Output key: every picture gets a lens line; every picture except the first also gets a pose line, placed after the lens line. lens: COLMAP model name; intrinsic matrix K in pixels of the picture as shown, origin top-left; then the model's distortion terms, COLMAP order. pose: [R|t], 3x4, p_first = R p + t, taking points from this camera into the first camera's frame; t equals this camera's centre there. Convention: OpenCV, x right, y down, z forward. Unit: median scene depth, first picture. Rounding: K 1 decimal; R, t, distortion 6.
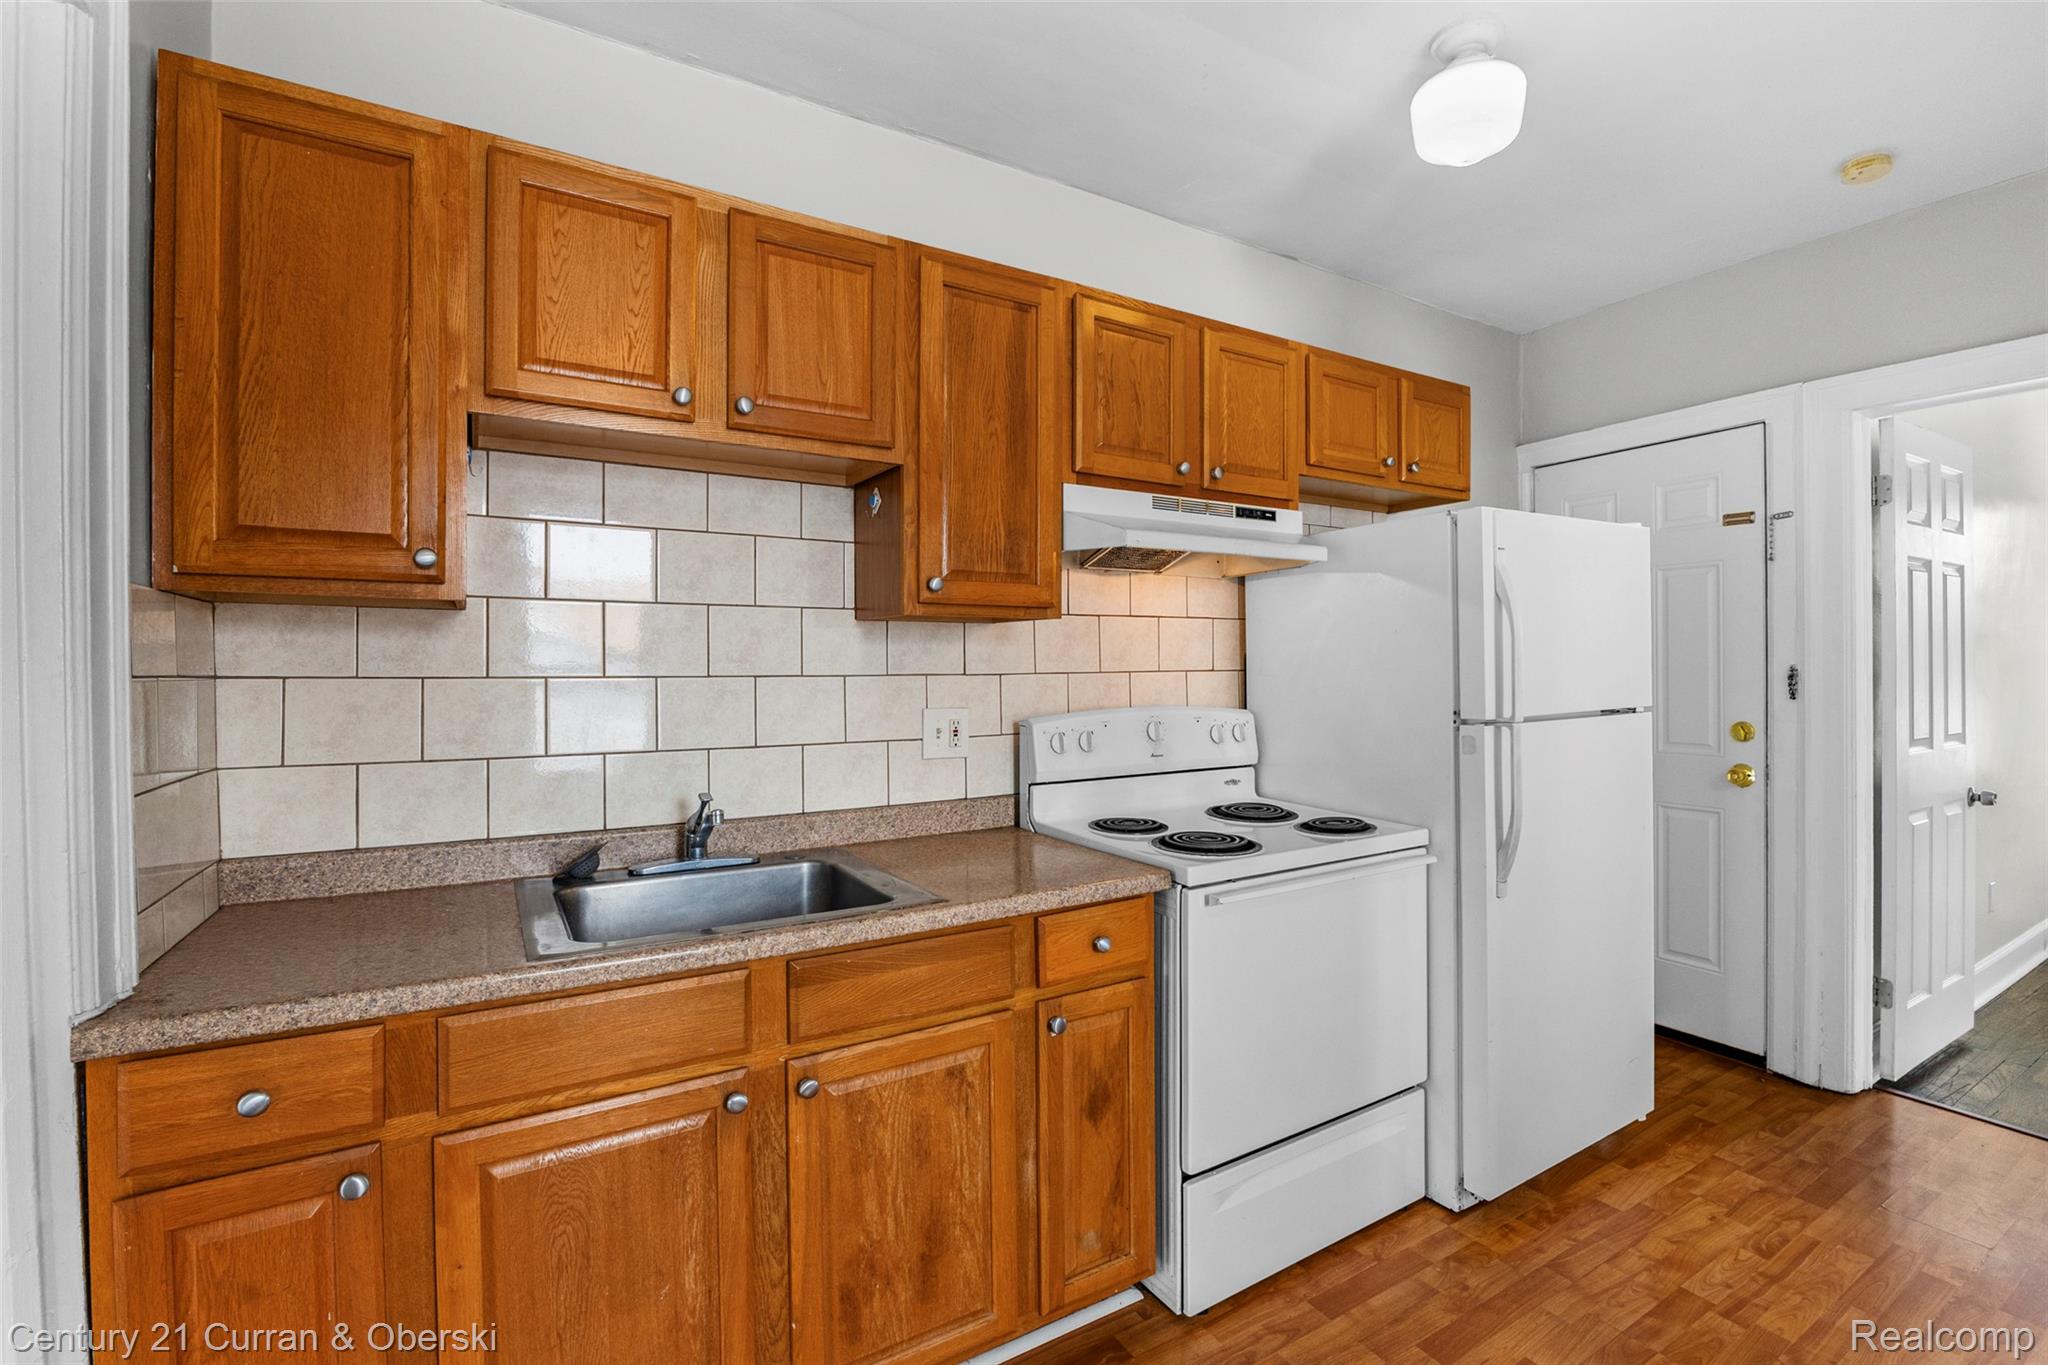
lens RADIAL K [[913.7, 0, 1034.3], [0, 913.7, 678.5], [0, 0, 1]] dist [-0.020488, 0.000009]
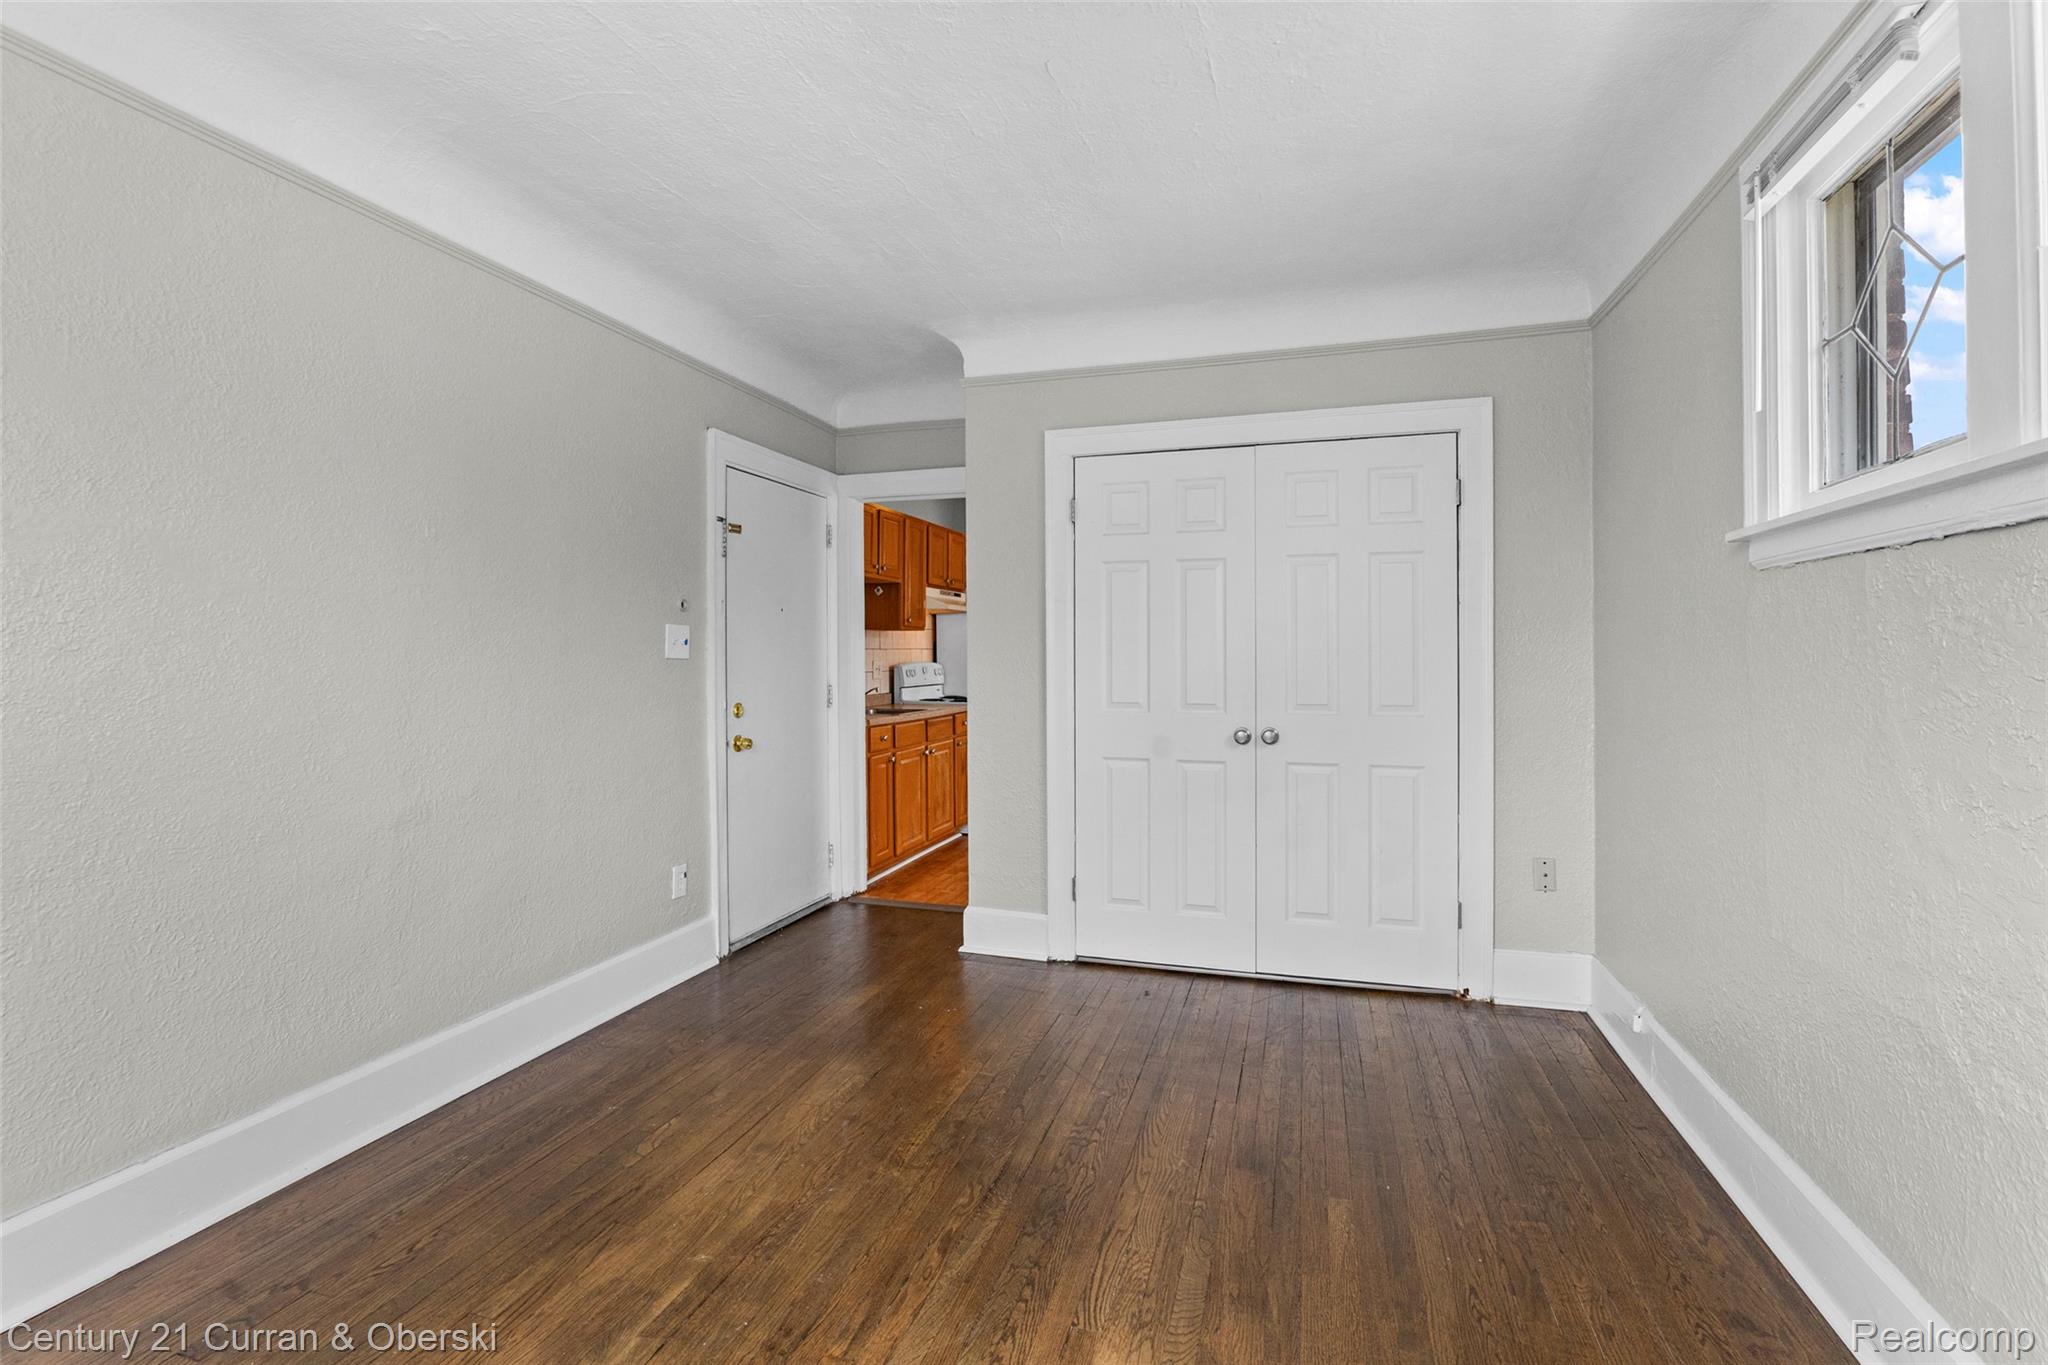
lens RADIAL K [[912.3, 0, 1029.9], [0, 912.3, 667.3], [0, 0, 1]] dist [-0.016914, 0.000124]
pose [[0.748316, -0.005375, 0.663321, -1.931580], [0.002120, 0.999981, 0.005711, 0.045156], [-0.663339, -0.002868, 0.748313, -1.702469]]
